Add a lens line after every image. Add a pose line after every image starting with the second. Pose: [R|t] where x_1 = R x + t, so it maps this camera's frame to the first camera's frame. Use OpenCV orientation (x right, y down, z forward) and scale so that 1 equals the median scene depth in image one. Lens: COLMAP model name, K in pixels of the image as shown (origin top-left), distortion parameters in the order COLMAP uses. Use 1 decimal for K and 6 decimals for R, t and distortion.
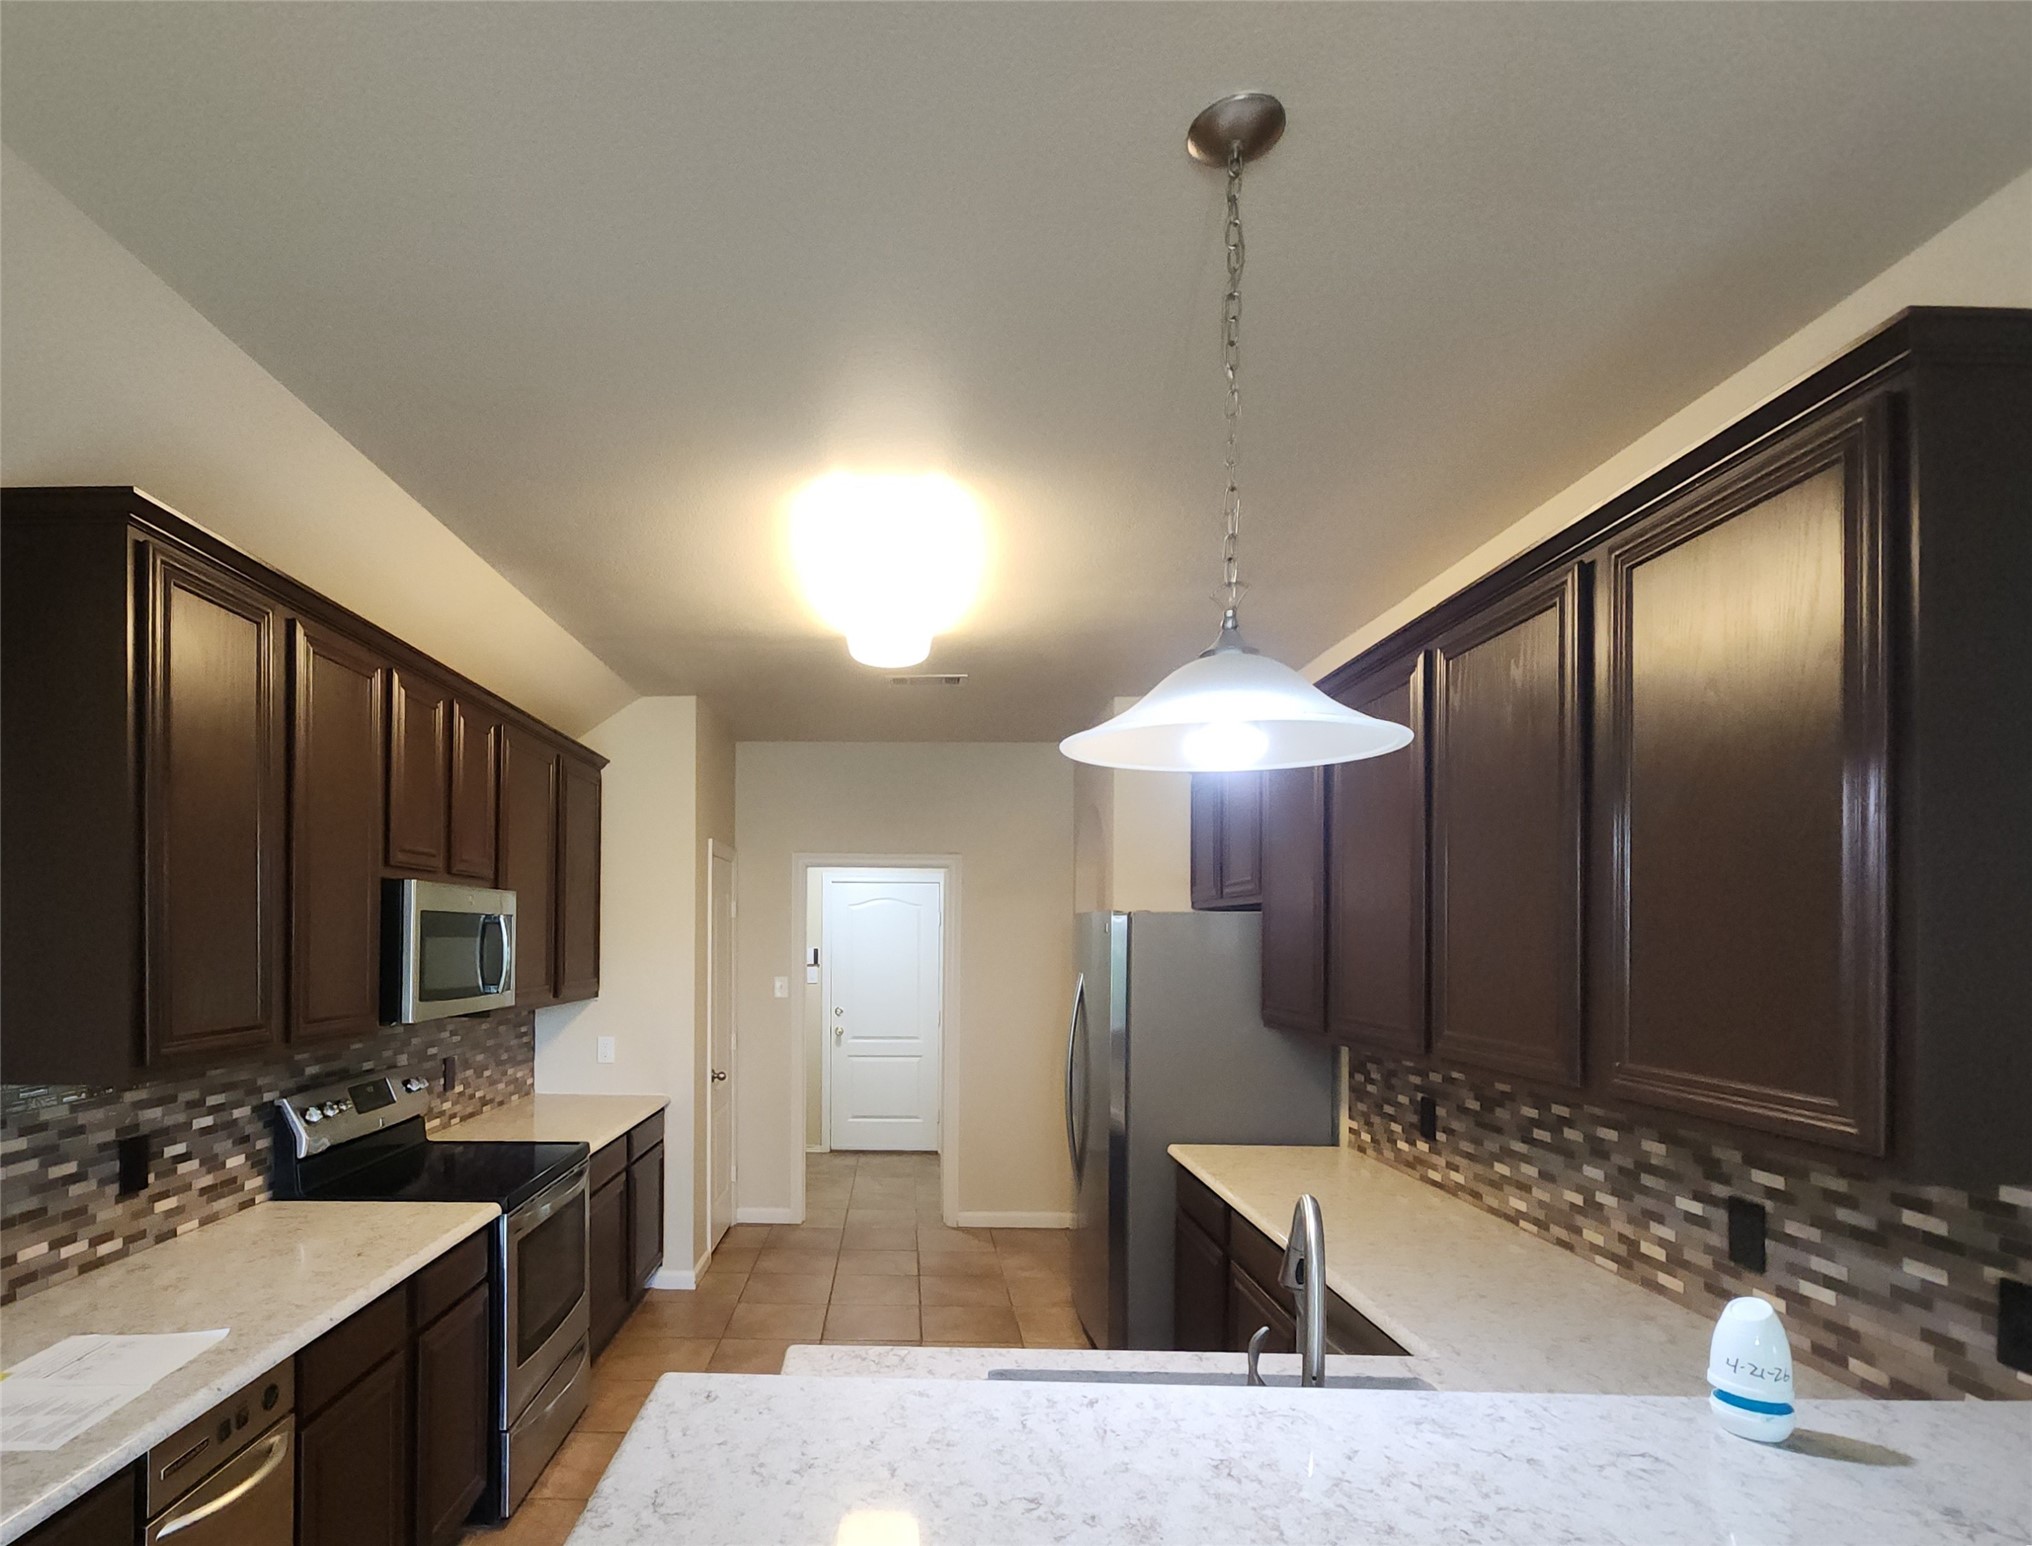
lens RADIAL K [[1040.2, 0, 888.2], [0, 1040.2, 939.3], [0, 0, 1]] dist [-0.001093, -0.000216]
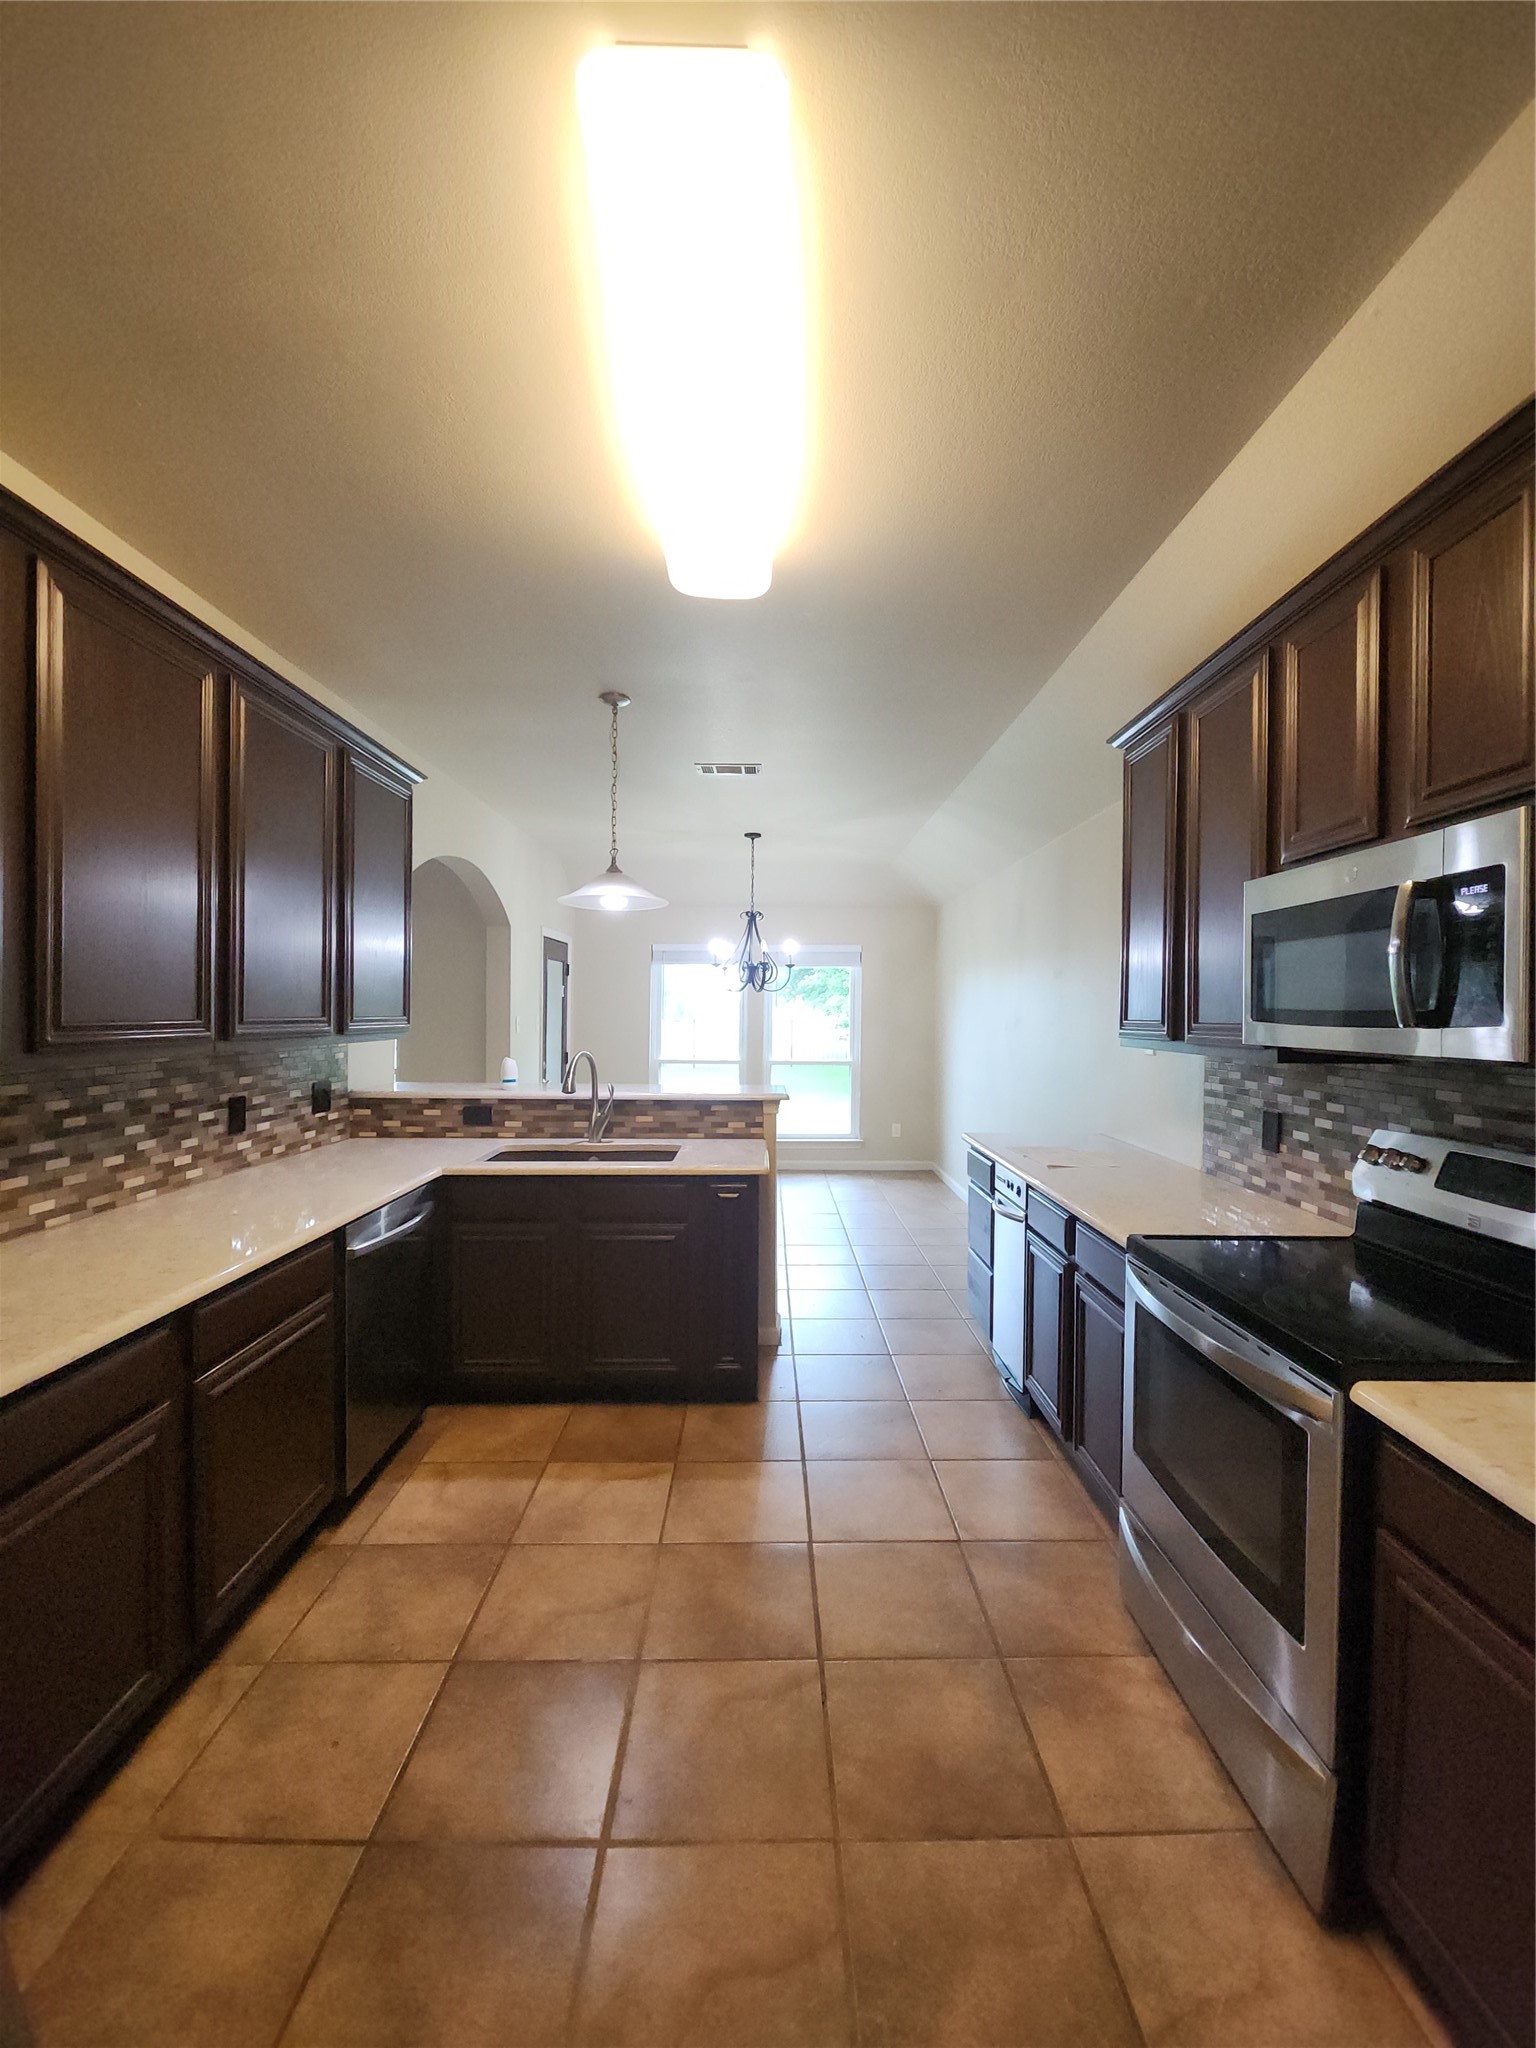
lens RADIAL K [[819.0, 0, 782.3], [0, 819.0, 1018.2], [0, 0, 1]] dist [-0.000286, -0.011419]
pose [[-0.998961, -0.018021, -0.041851, -0.029741], [-0.018395, 0.999794, 0.008546, 0.050343], [0.041688, 0.009307, -0.999087, 1.410884]]
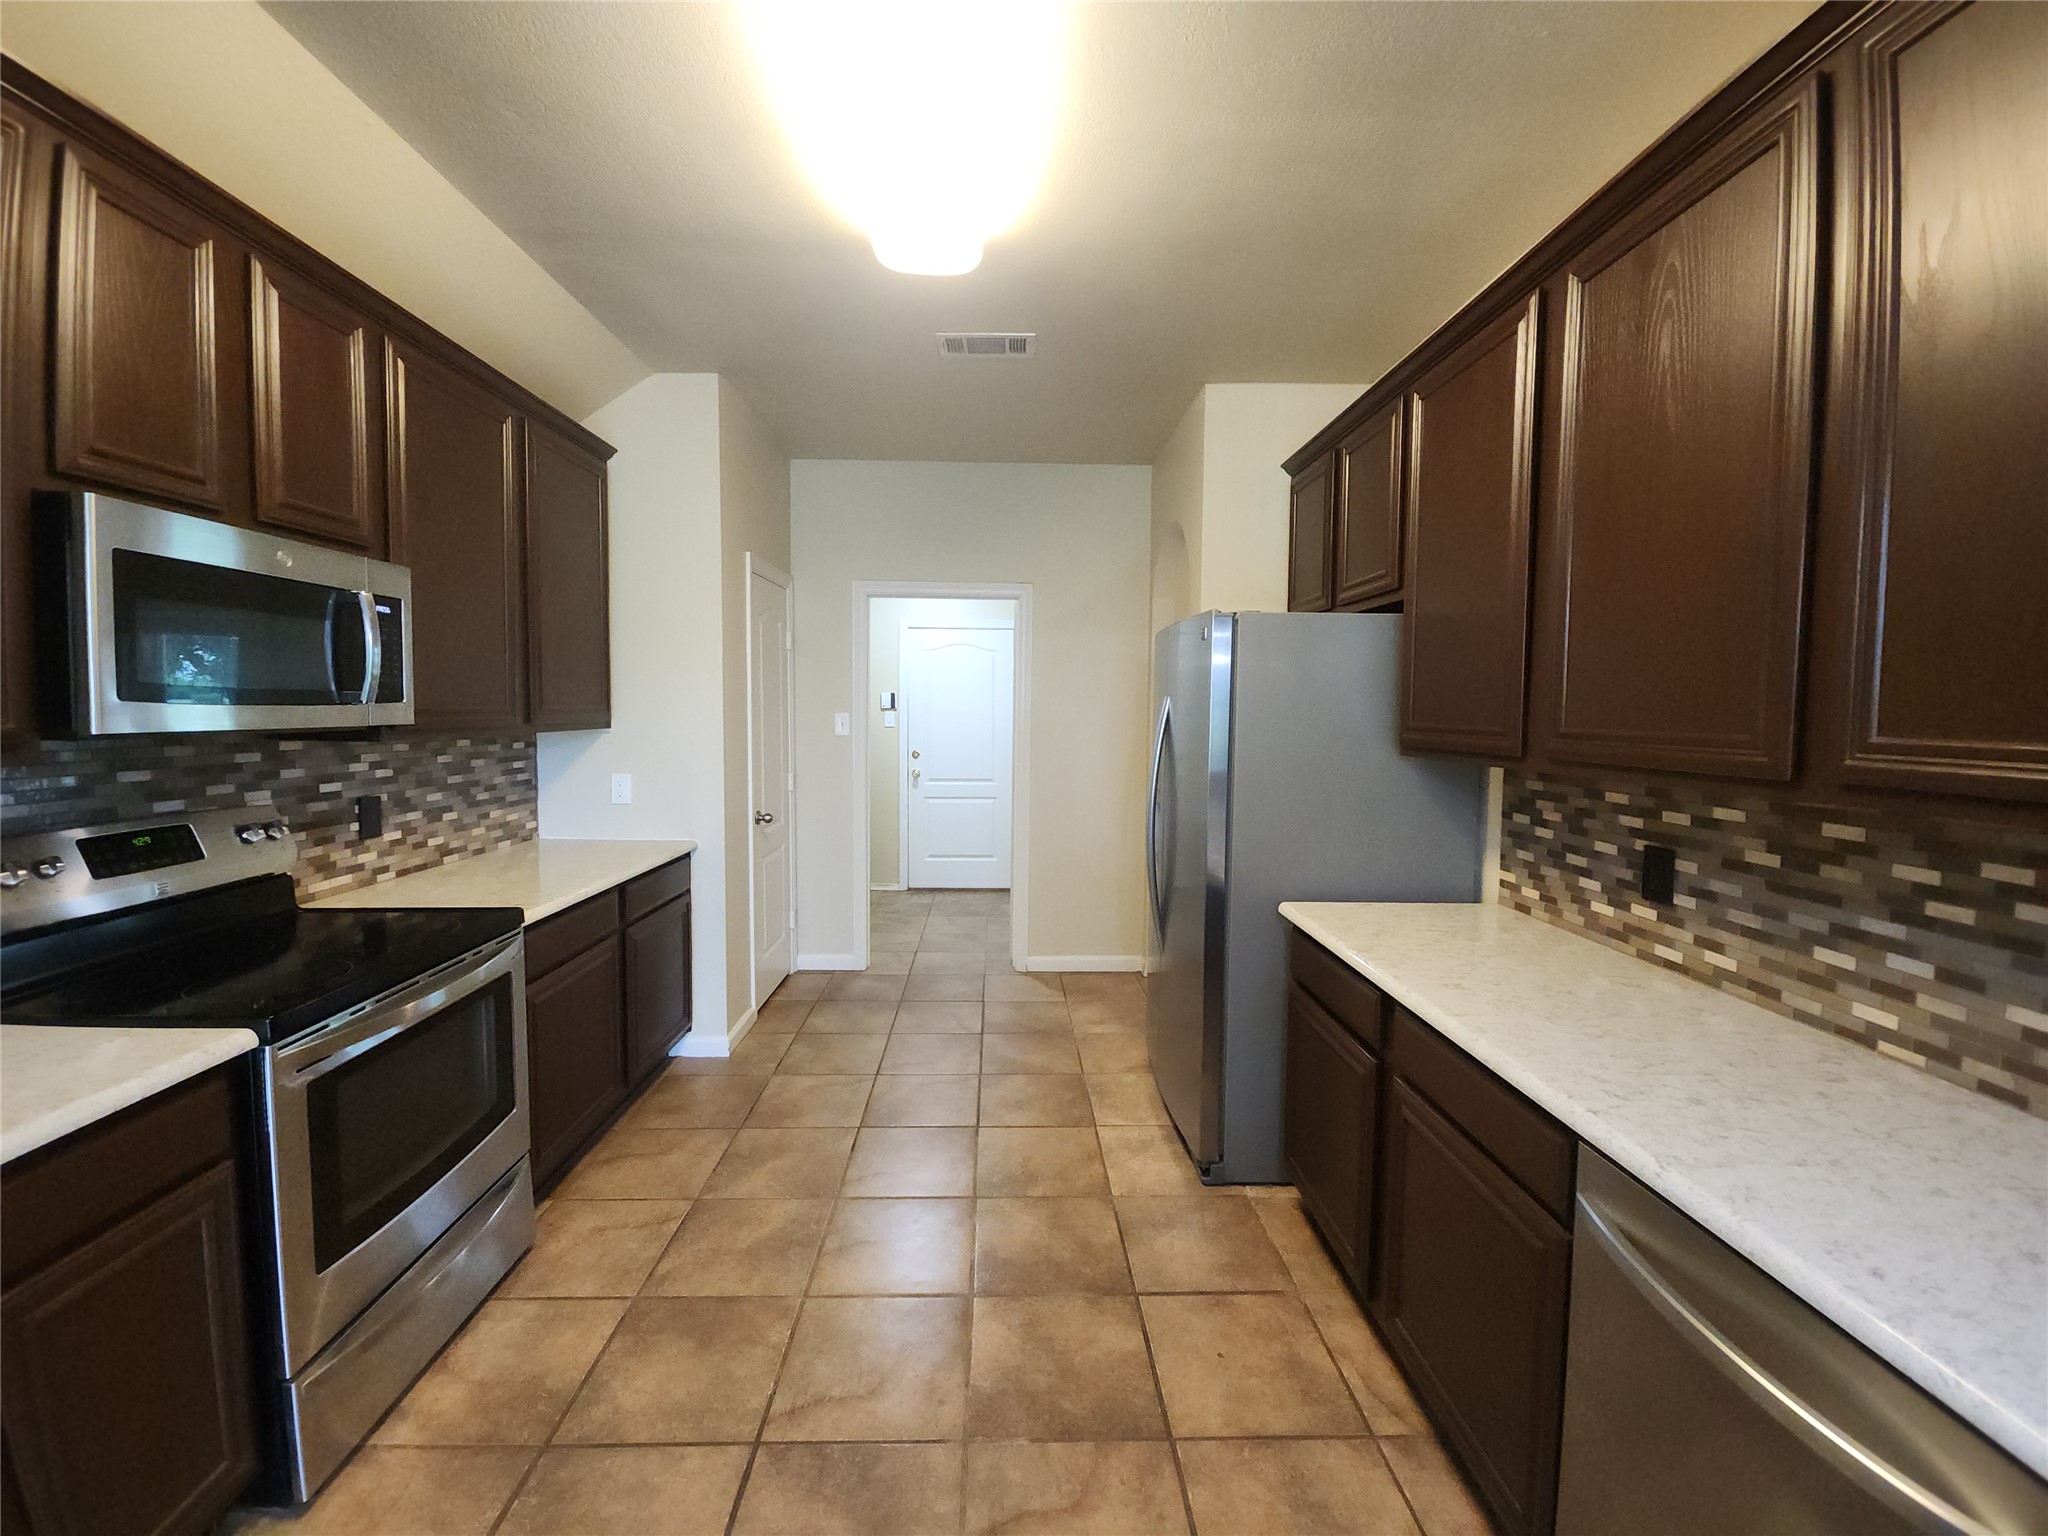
lens RADIAL K [[809.5, 0, 1024.6], [0, 809.5, 754.5], [0, 0, 1]] dist [0.070309, -0.036414]
pose [[0.998858, 0.001224, 0.047753, 0.045894], [-0.003824, 0.998513, 0.054388, 0.054273], [-0.047616, -0.054508, 0.997377, 0.414813]]
